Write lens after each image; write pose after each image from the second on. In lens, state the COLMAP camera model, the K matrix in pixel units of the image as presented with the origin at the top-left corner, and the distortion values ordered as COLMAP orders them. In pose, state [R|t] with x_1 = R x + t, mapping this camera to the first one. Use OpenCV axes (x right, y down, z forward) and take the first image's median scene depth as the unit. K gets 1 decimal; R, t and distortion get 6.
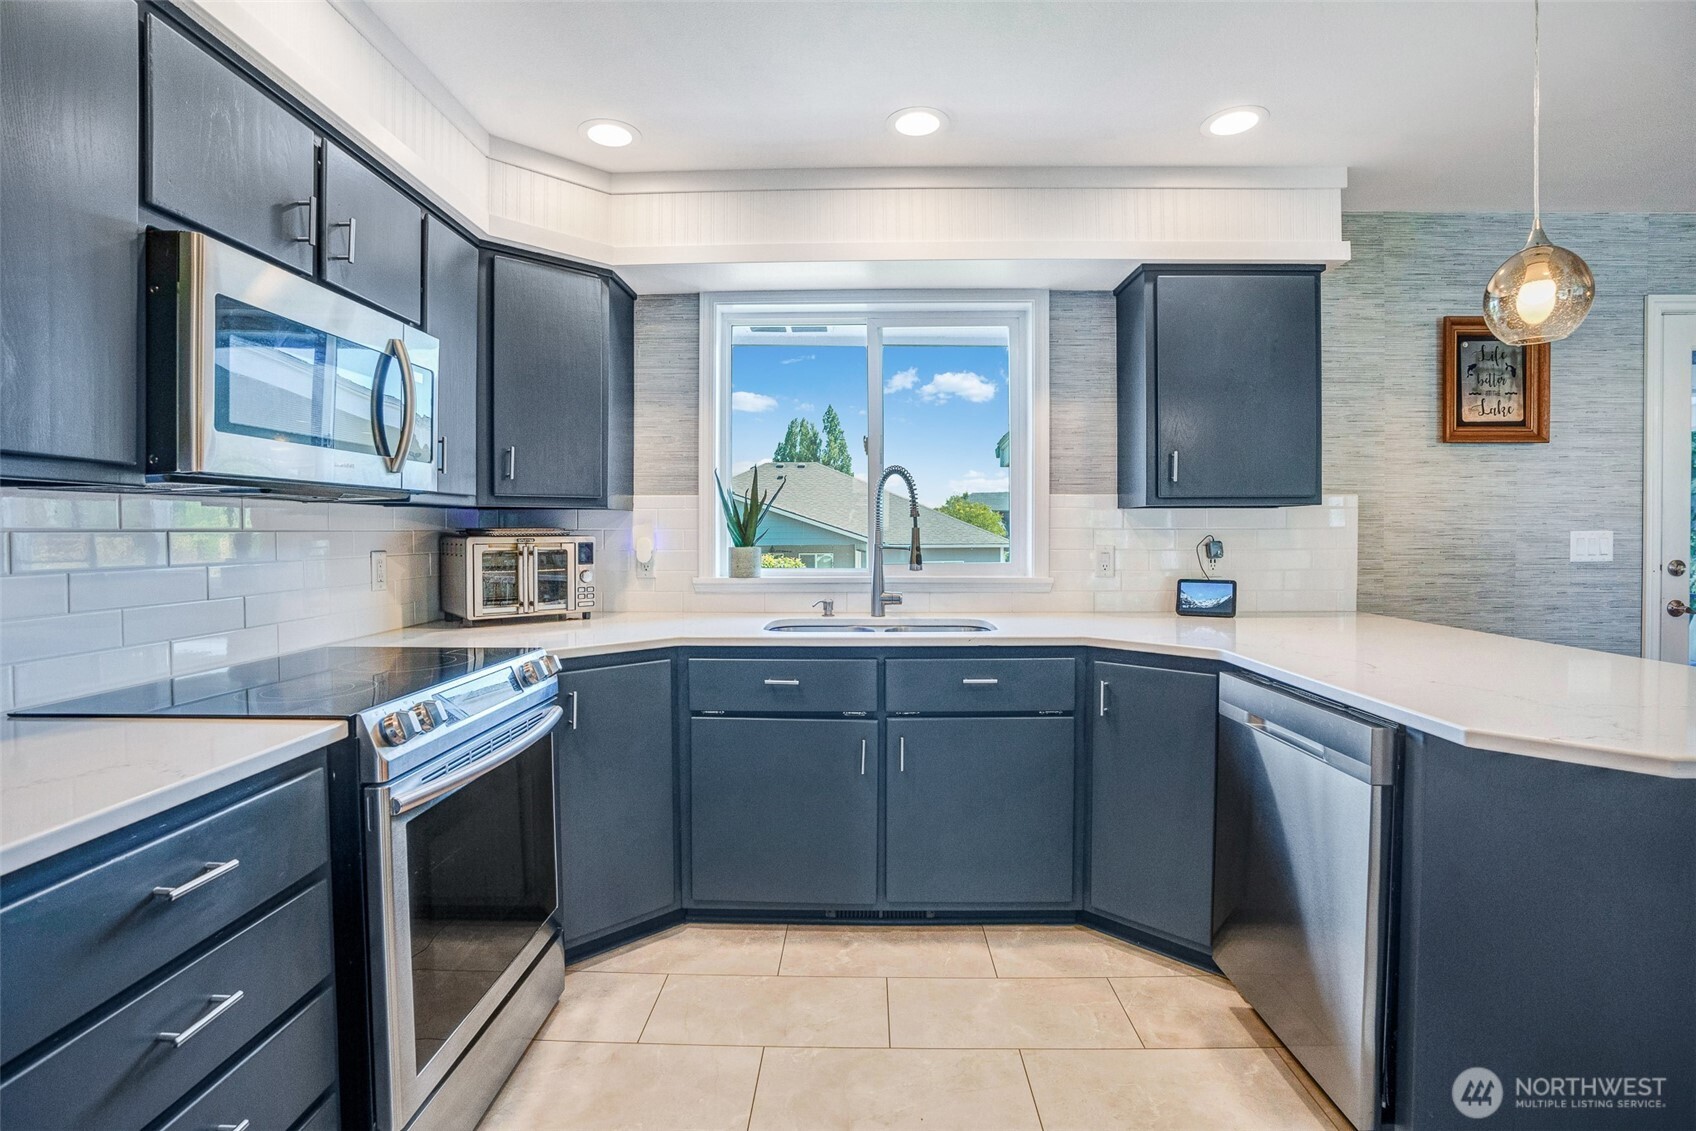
lens RADIAL K [[802.5, 0, 888.7], [0, 802.5, 547.0], [0, 0, 1]] dist [-0.053013, 0.018322]
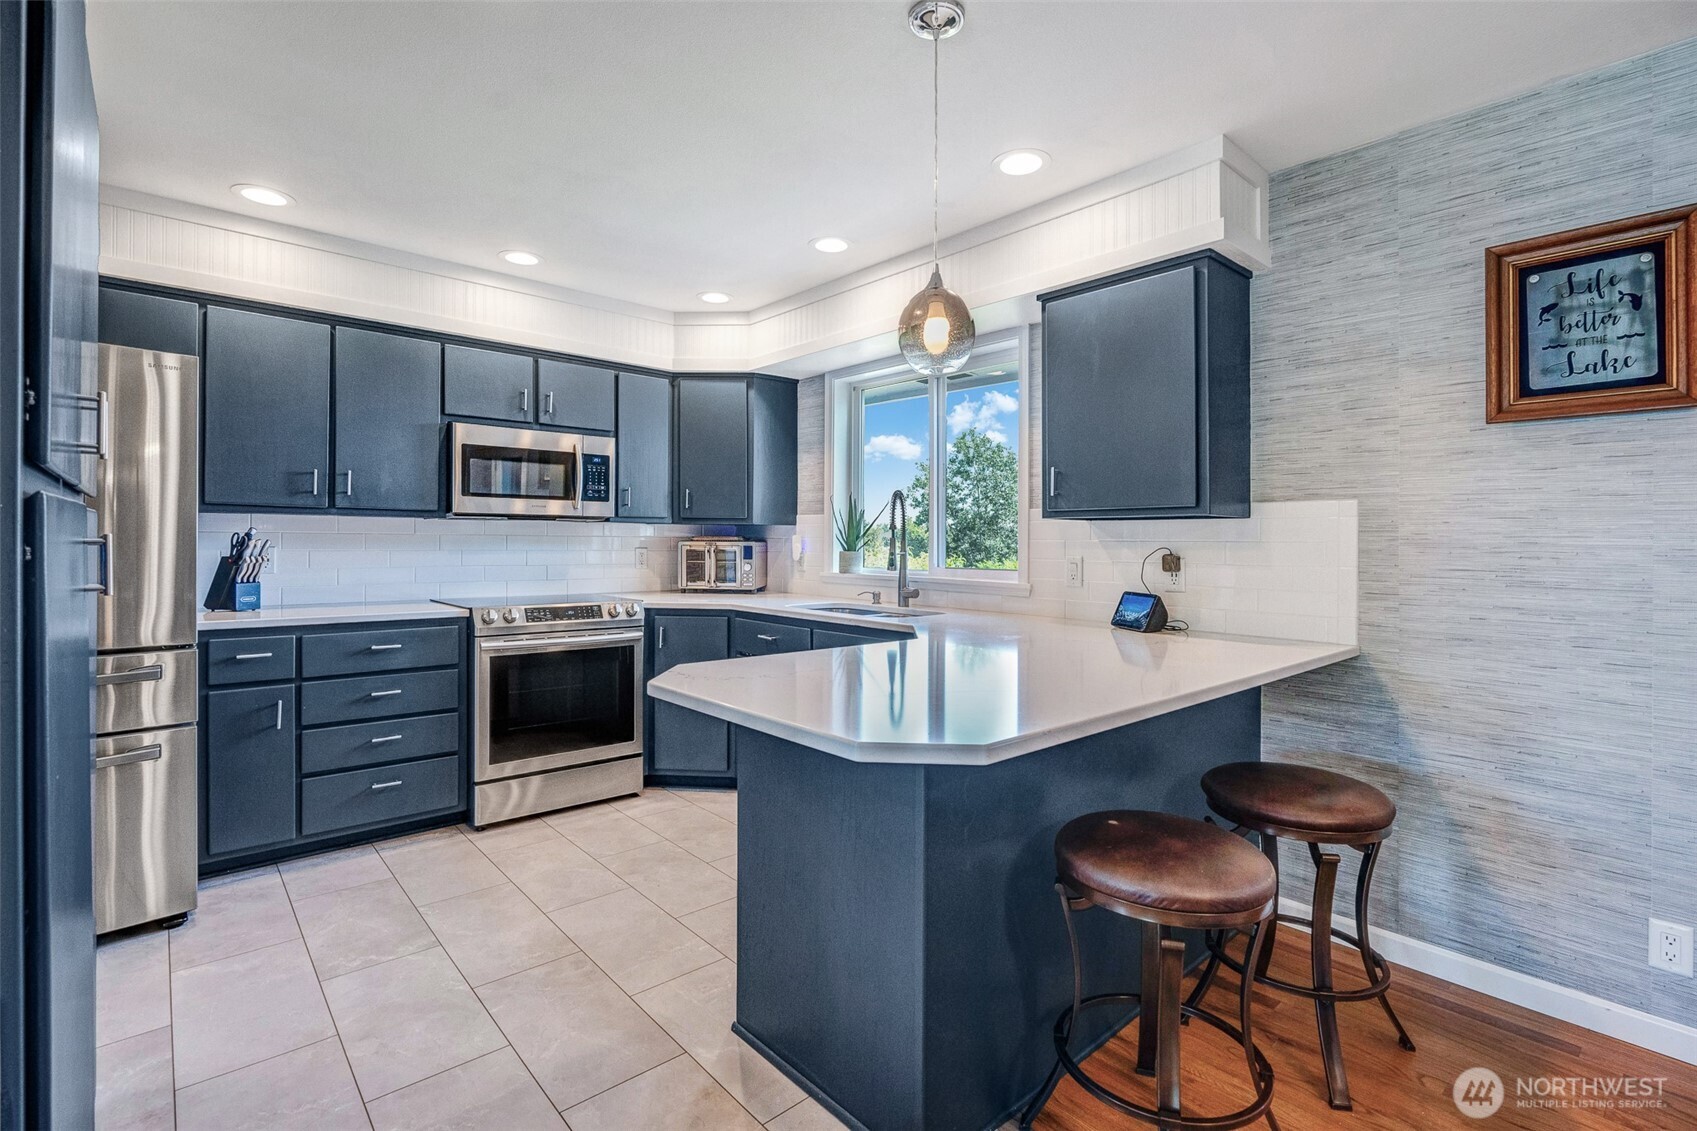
lens RADIAL K [[803.0, 0, 859.0], [0, 803.0, 552.7], [0, 0, 1]] dist [-0.053013, 0.018322]
pose [[0.663105, 0.019247, -0.748278, 0.858460], [-0.025575, 0.999668, 0.003049, -0.002151], [0.748089, 0.017115, 0.663378, 0.096371]]
